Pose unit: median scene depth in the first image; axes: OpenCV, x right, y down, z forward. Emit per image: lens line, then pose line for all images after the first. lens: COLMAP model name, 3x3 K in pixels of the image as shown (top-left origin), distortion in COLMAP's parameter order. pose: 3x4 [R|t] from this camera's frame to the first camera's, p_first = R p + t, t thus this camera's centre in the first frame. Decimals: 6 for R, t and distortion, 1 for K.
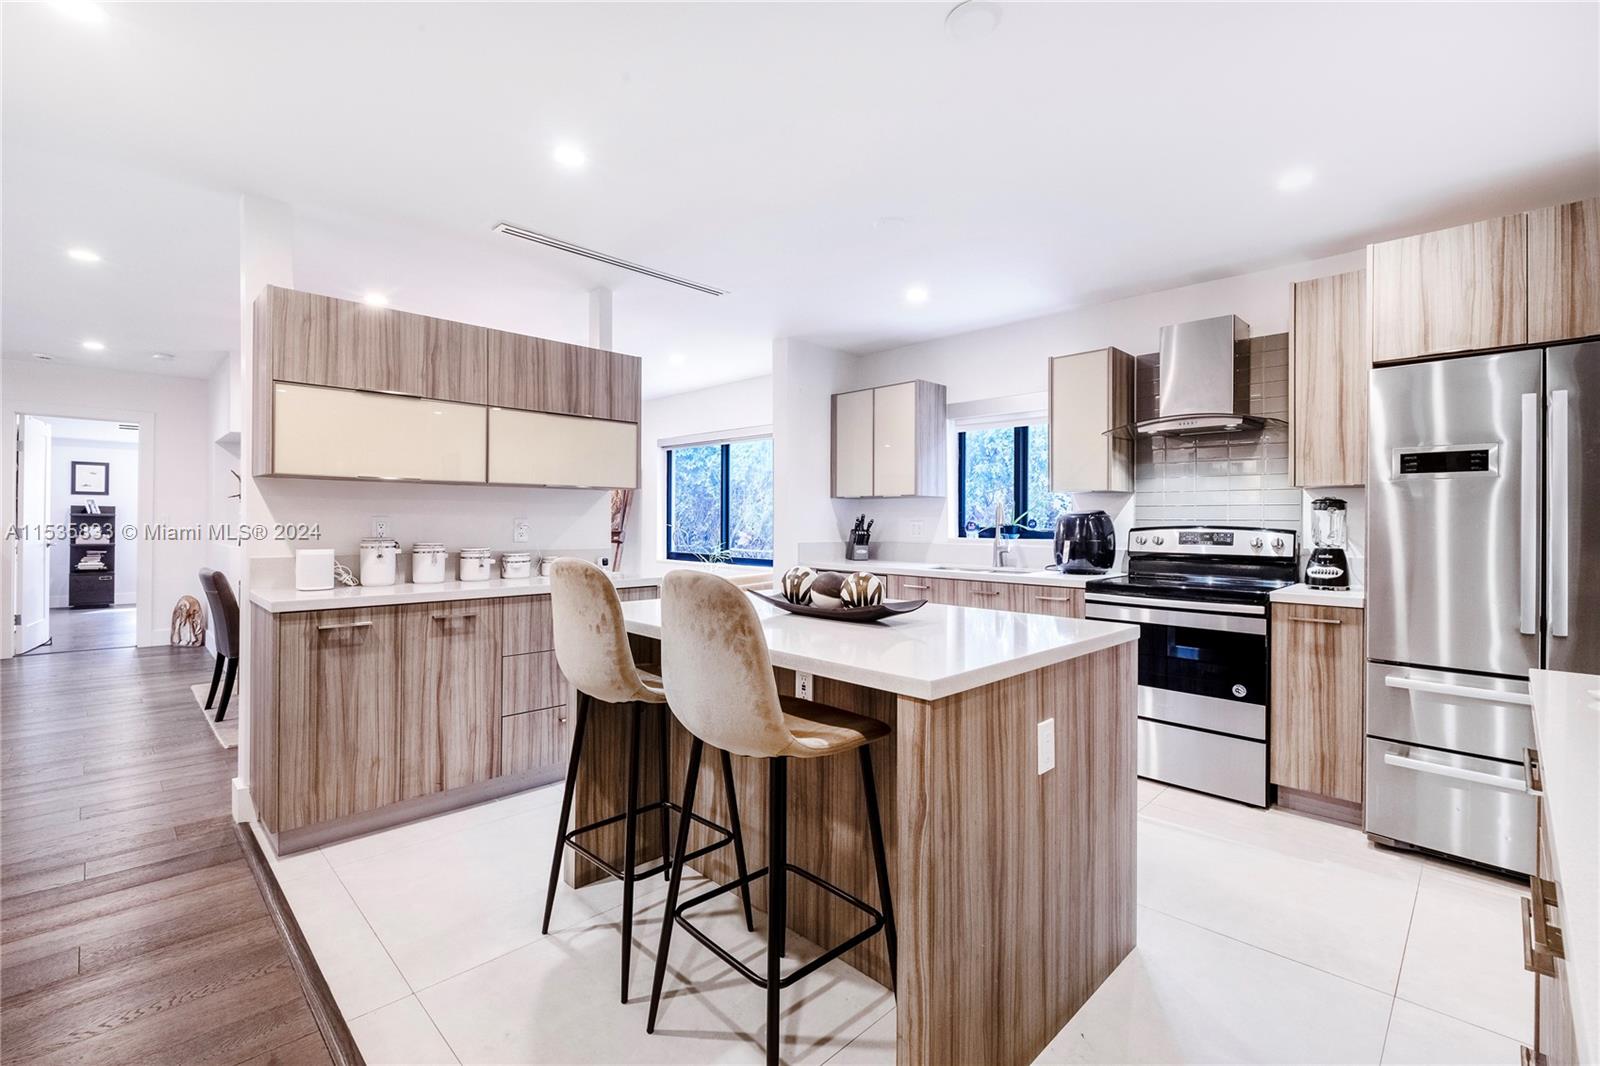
lens RADIAL K [[698.8, 0, 797.2], [0, 698.8, 529.0], [0, 0, 1]] dist [-0.000224, -0.000572]
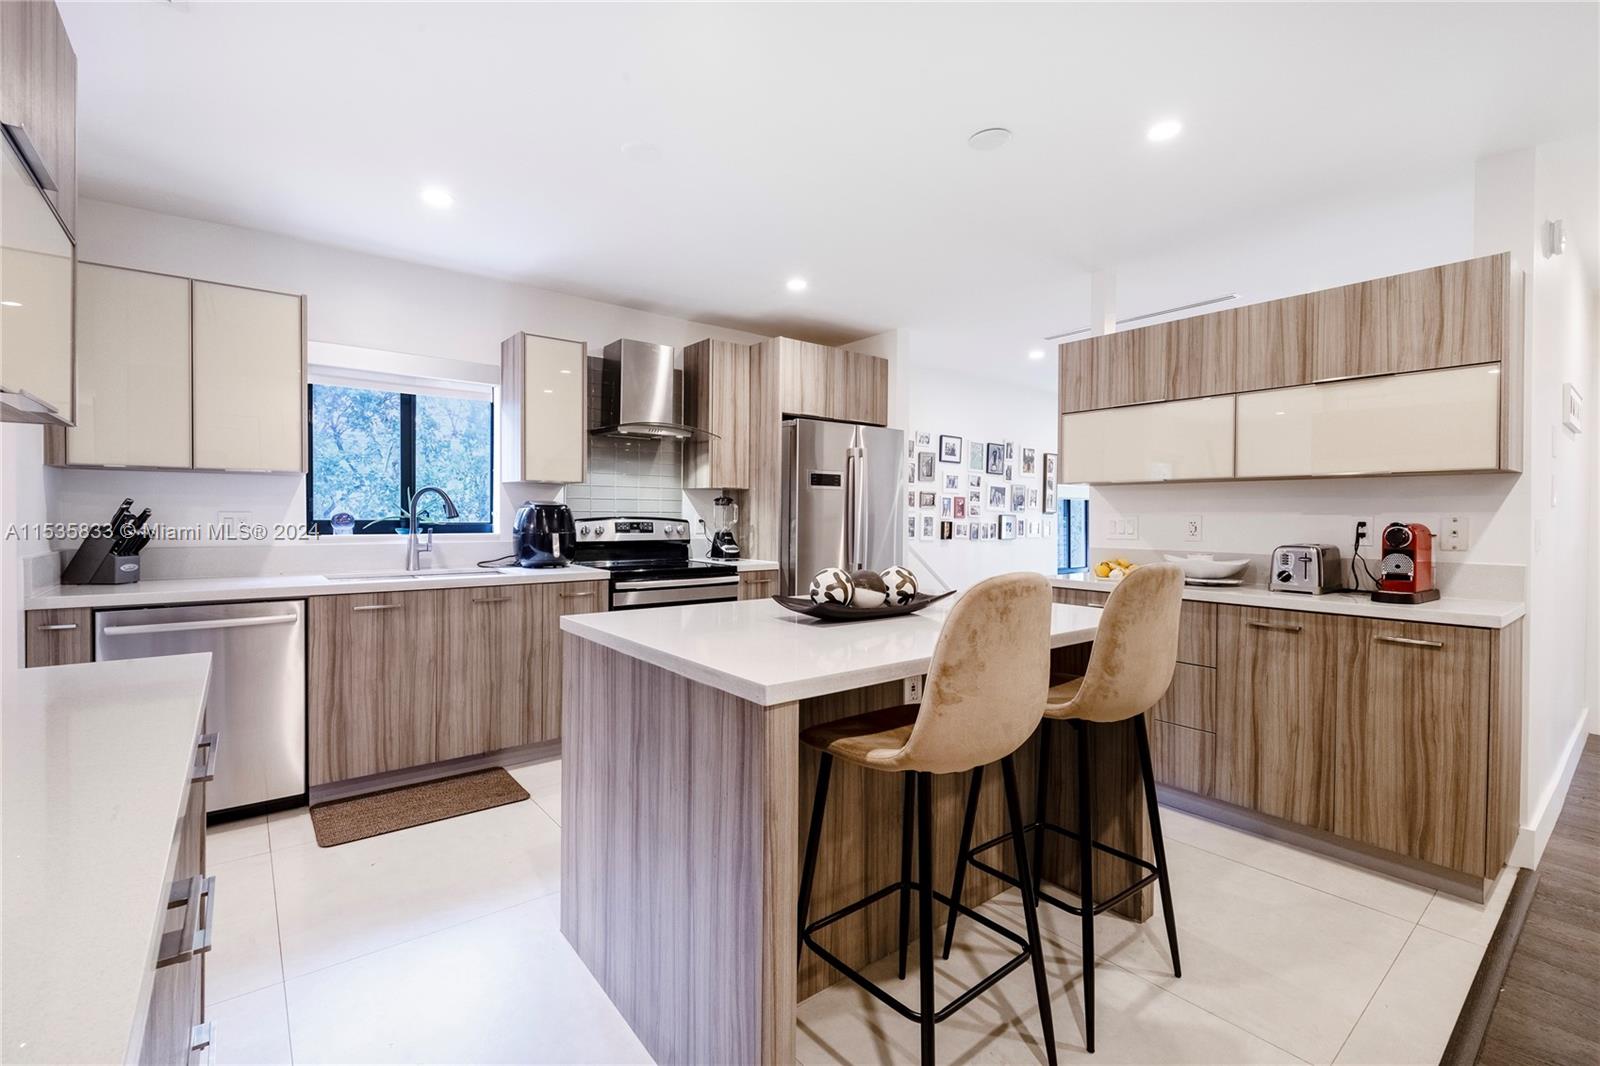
lens RADIAL K [[698.8, 0, 801.8], [0, 698.8, 520.0], [0, 0, 1]] dist [-0.000224, -0.000572]
pose [[0.098889, -0.009451, 0.995054, -0.552720], [0.006862, 0.999938, 0.008816, -0.007738], [-0.995075, 0.005956, 0.098948, 0.603660]]
